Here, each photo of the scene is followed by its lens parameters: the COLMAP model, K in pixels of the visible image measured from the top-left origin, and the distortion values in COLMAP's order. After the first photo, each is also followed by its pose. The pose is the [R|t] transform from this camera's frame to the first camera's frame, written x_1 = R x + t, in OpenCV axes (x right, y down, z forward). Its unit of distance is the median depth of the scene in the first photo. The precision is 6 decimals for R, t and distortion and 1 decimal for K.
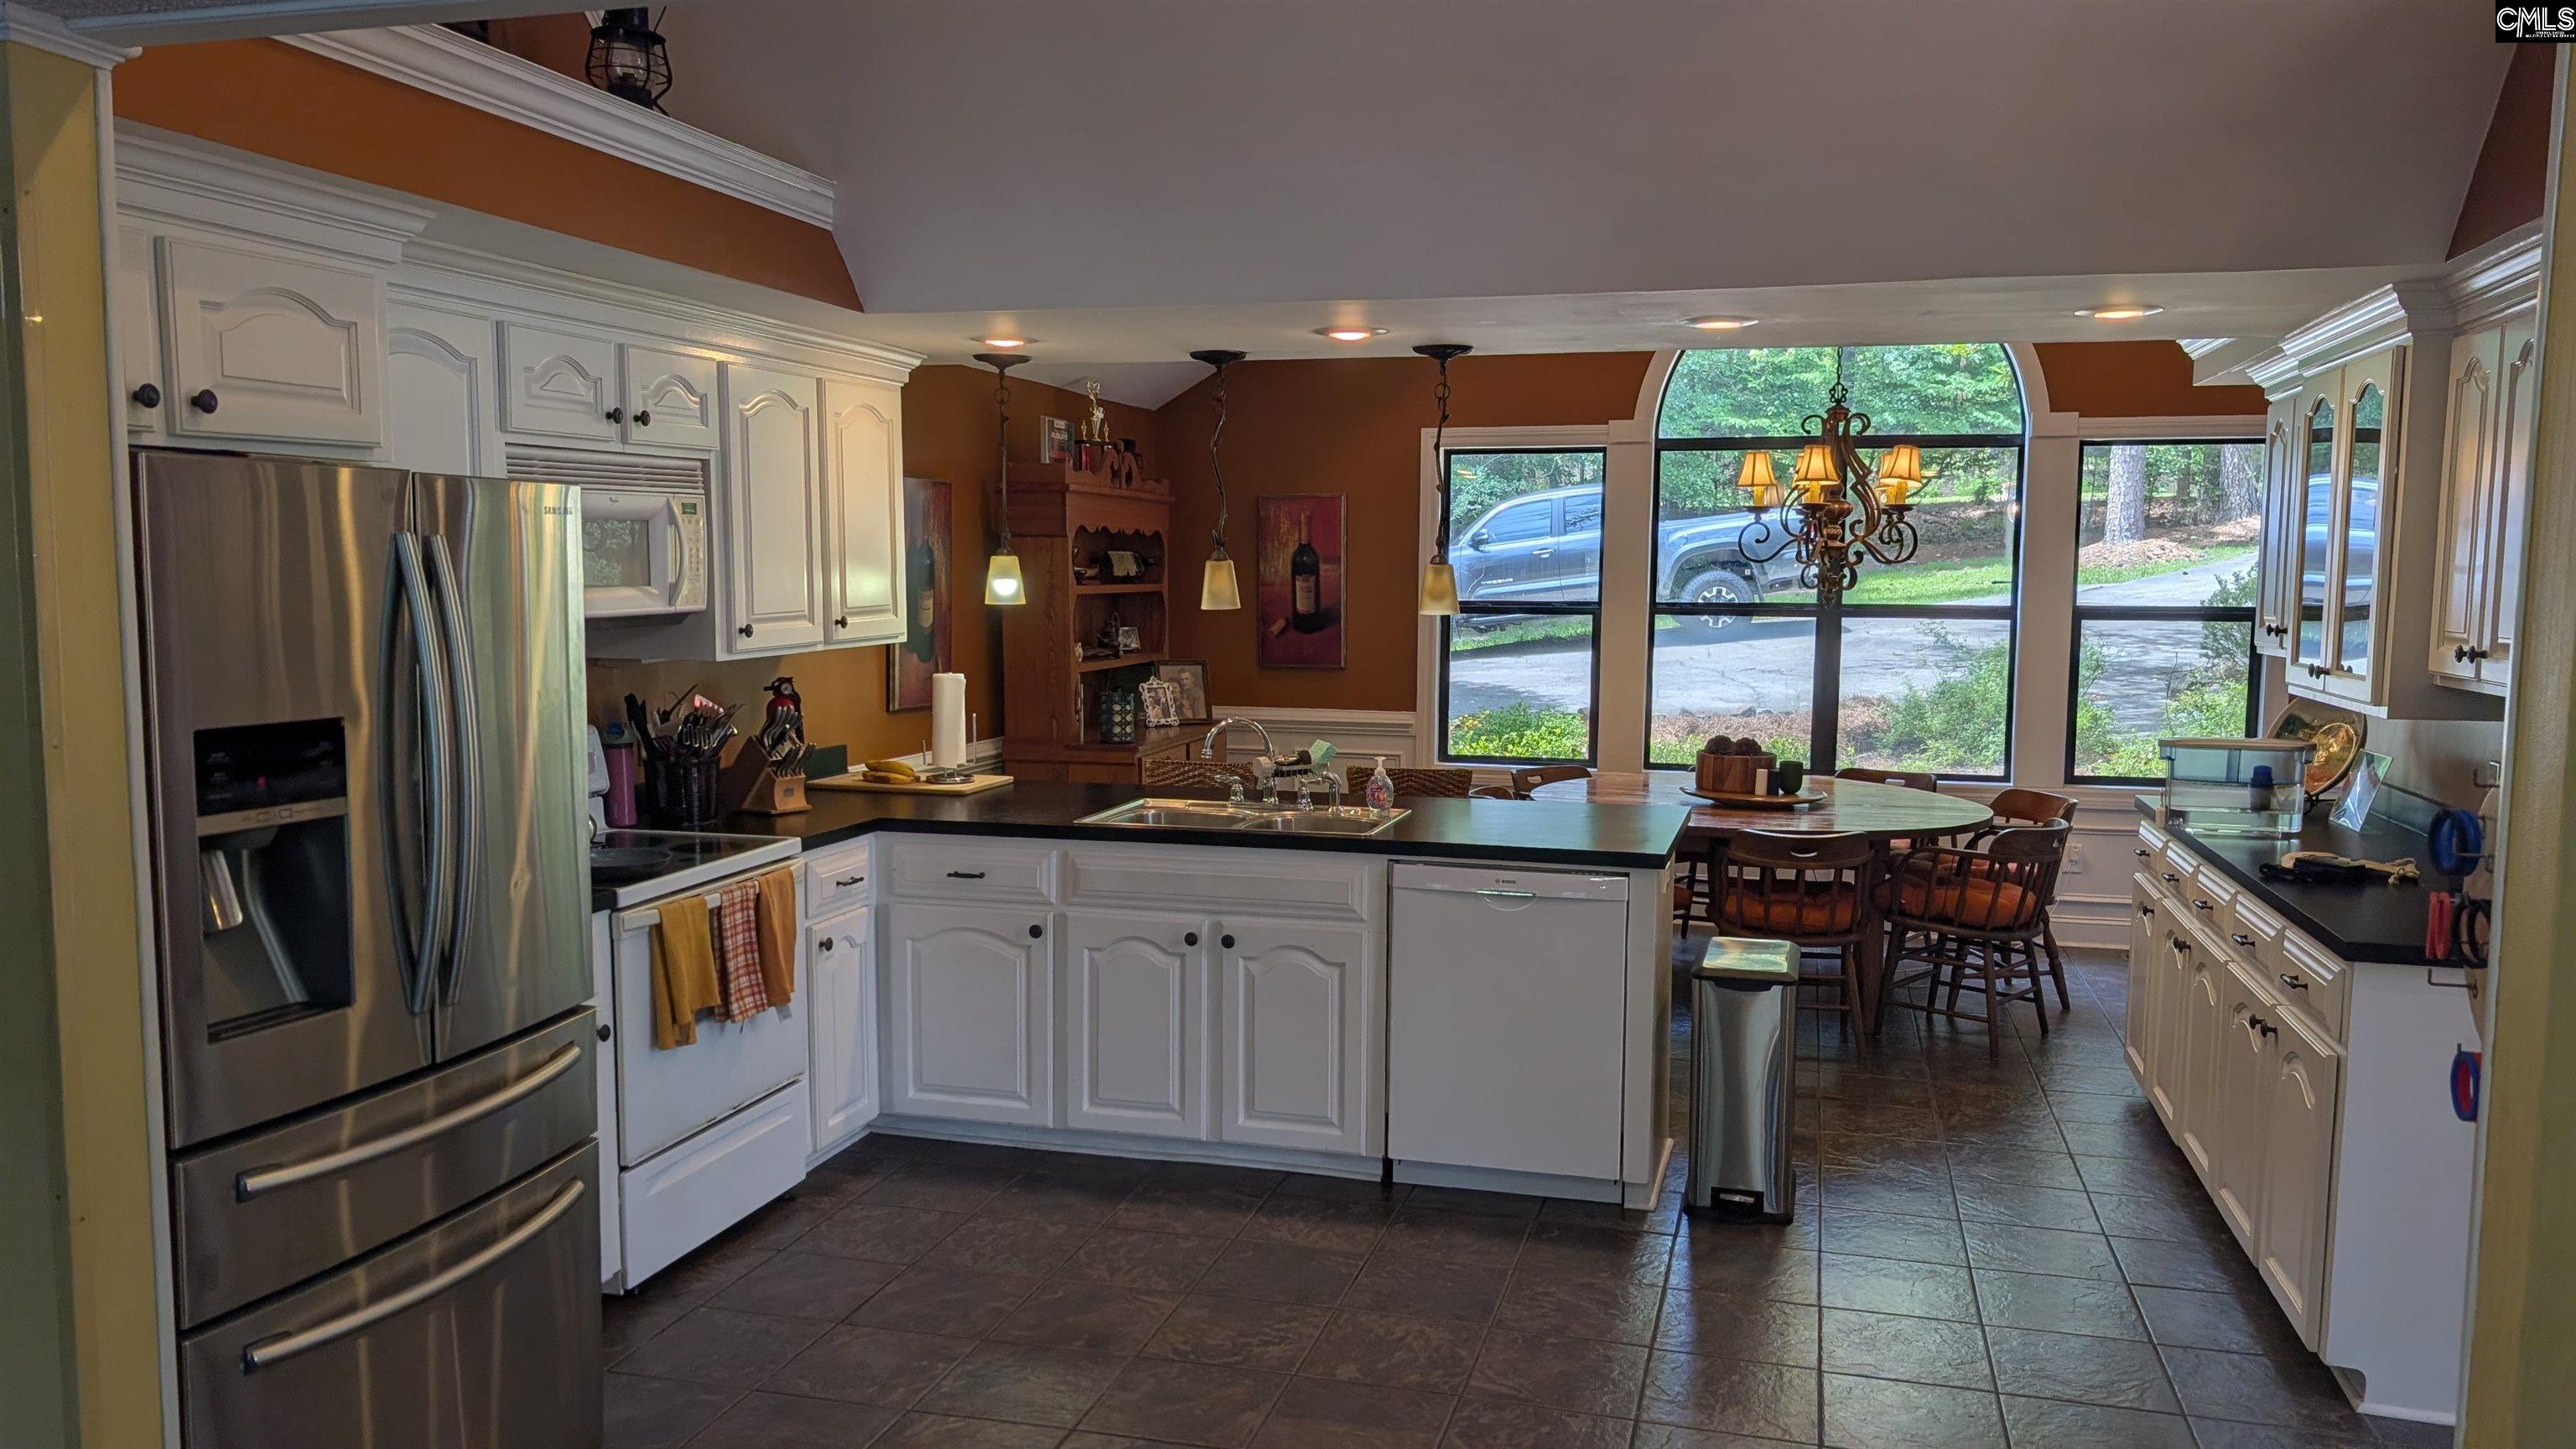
lens RADIAL K [[1879.7, 0, 1264.2], [0, 1879.7, 746.3], [0, 0, 1]] dist [0.014482, -0.008755]
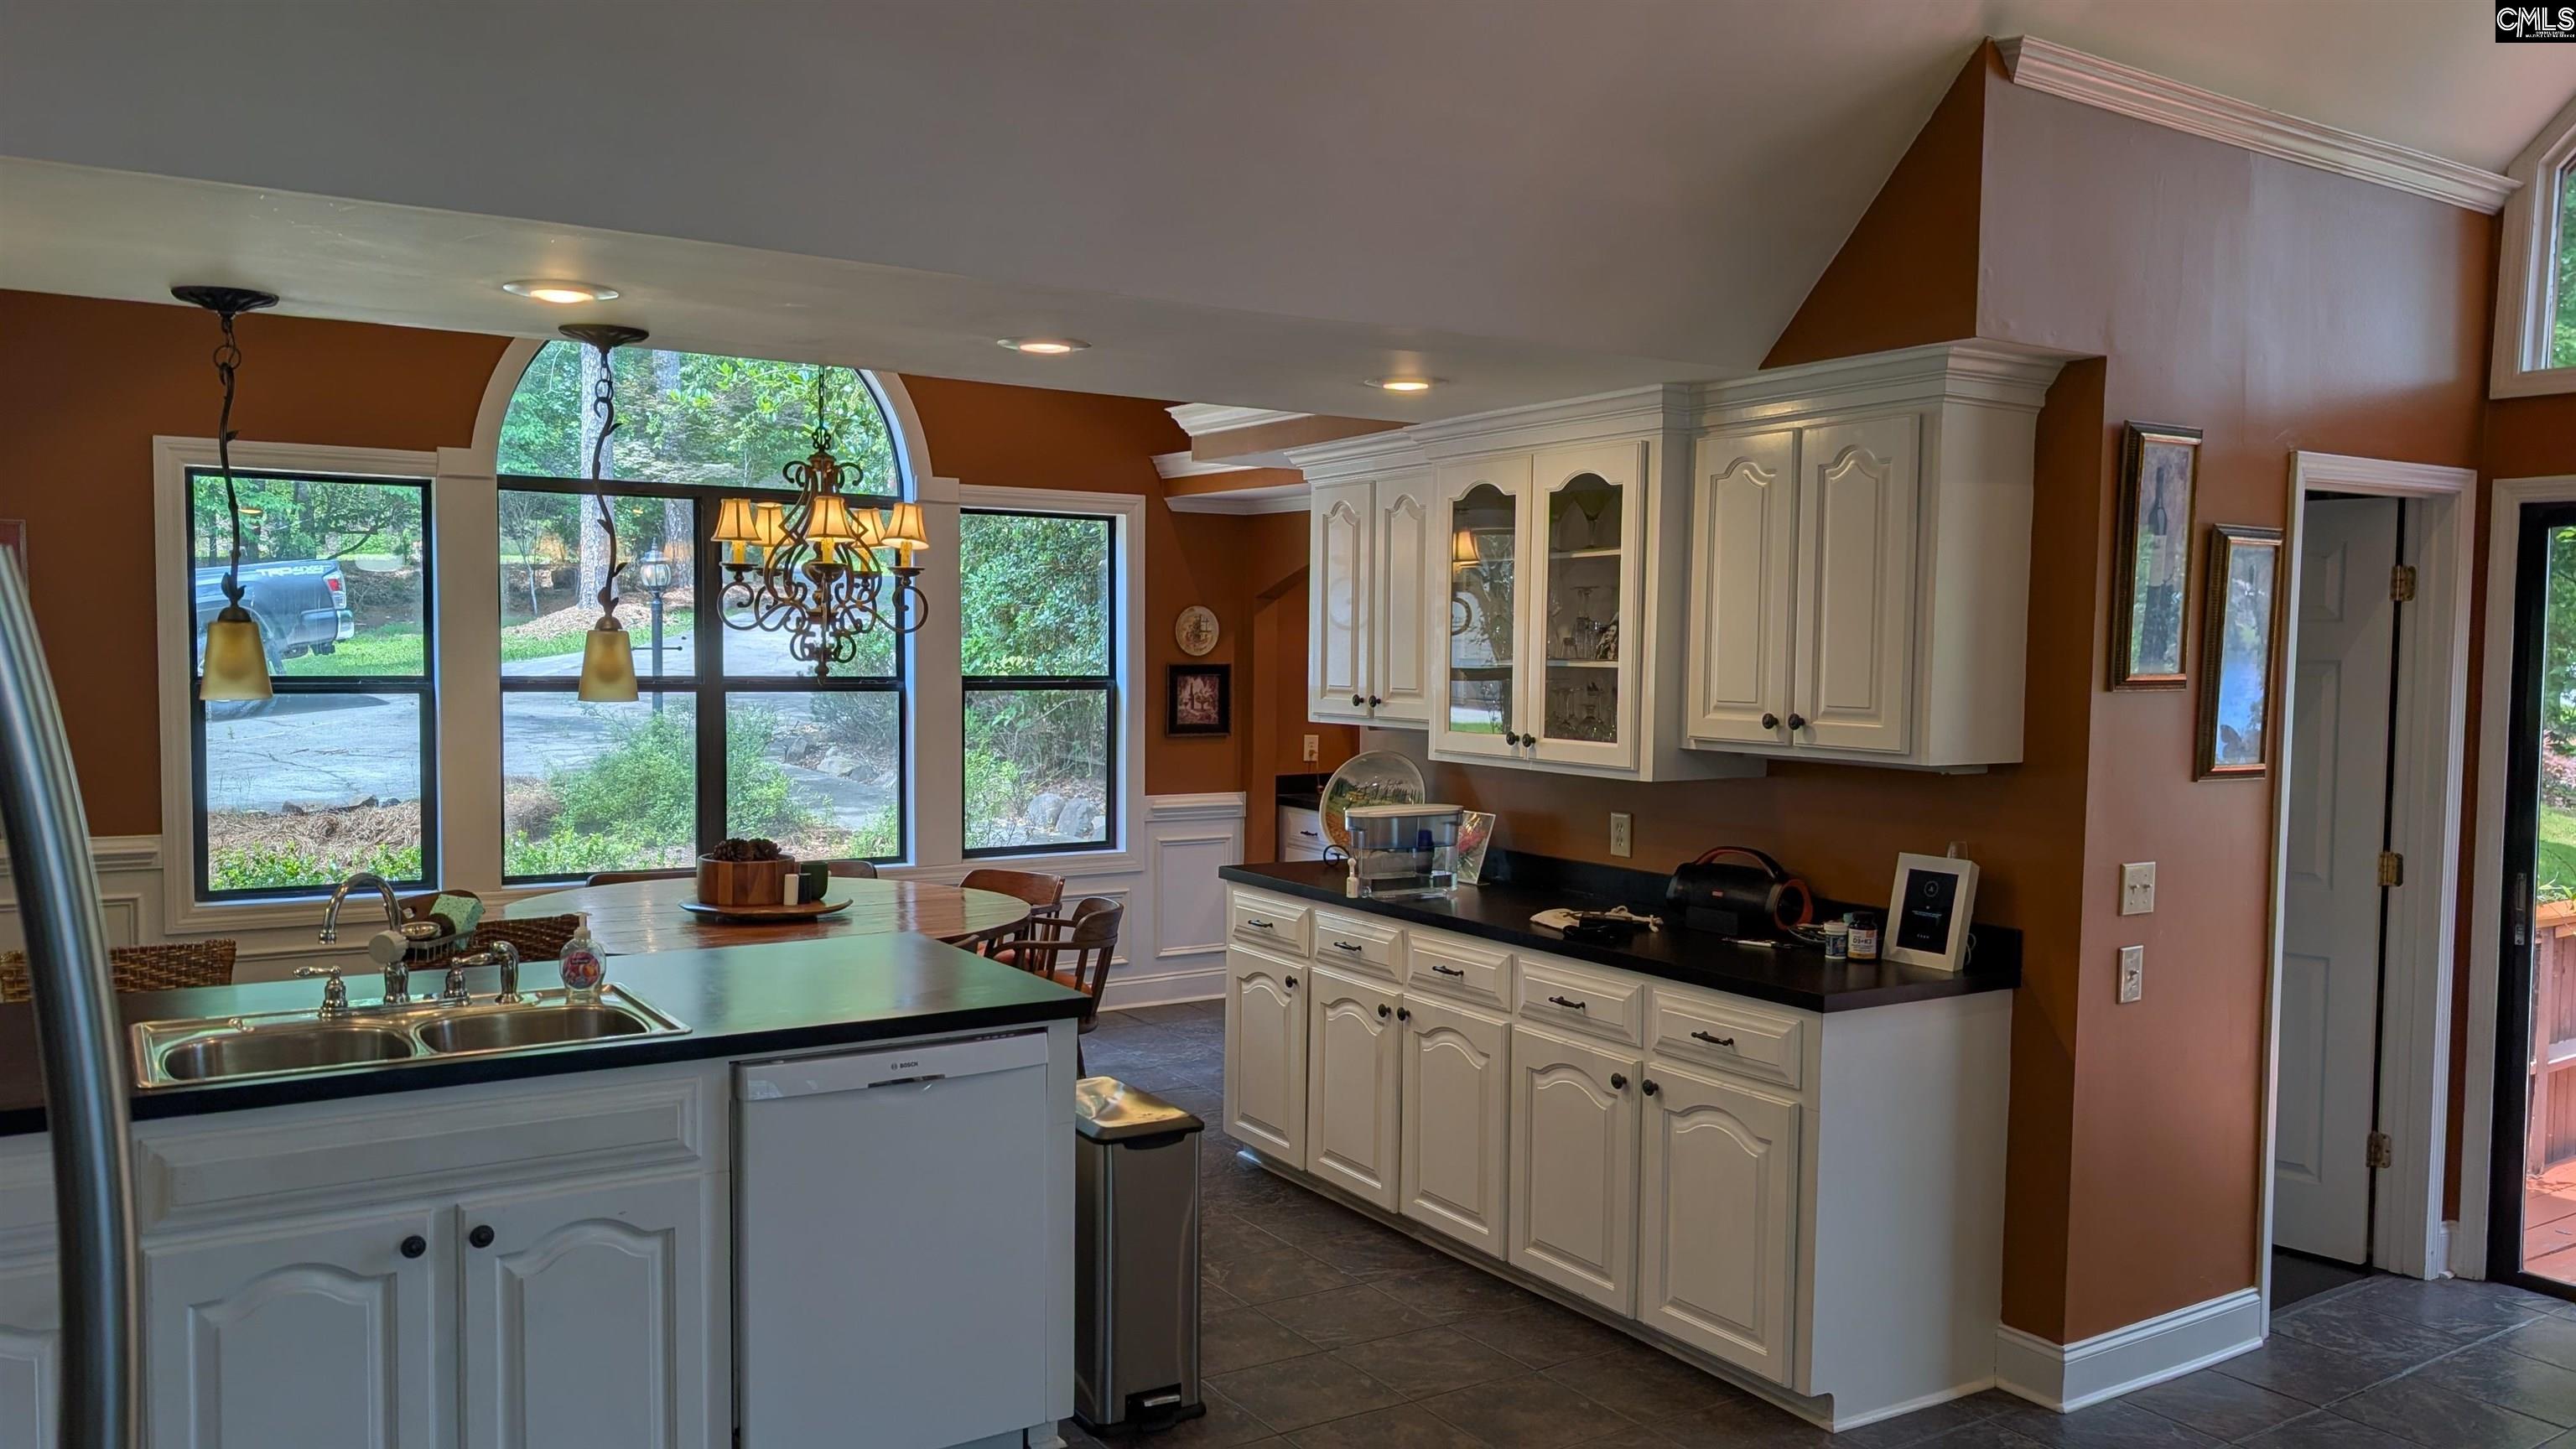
lens RADIAL K [[1879.7, 0, 1264.2], [0, 1879.7, 746.3], [0, 0, 1]] dist [0.014482, -0.008755]
pose [[0.664317, -0.042100, 0.746265, -0.302336], [0.066200, 0.997803, -0.002640, -0.039148], [-0.744514, 0.051157, 0.665644, 0.374527]]
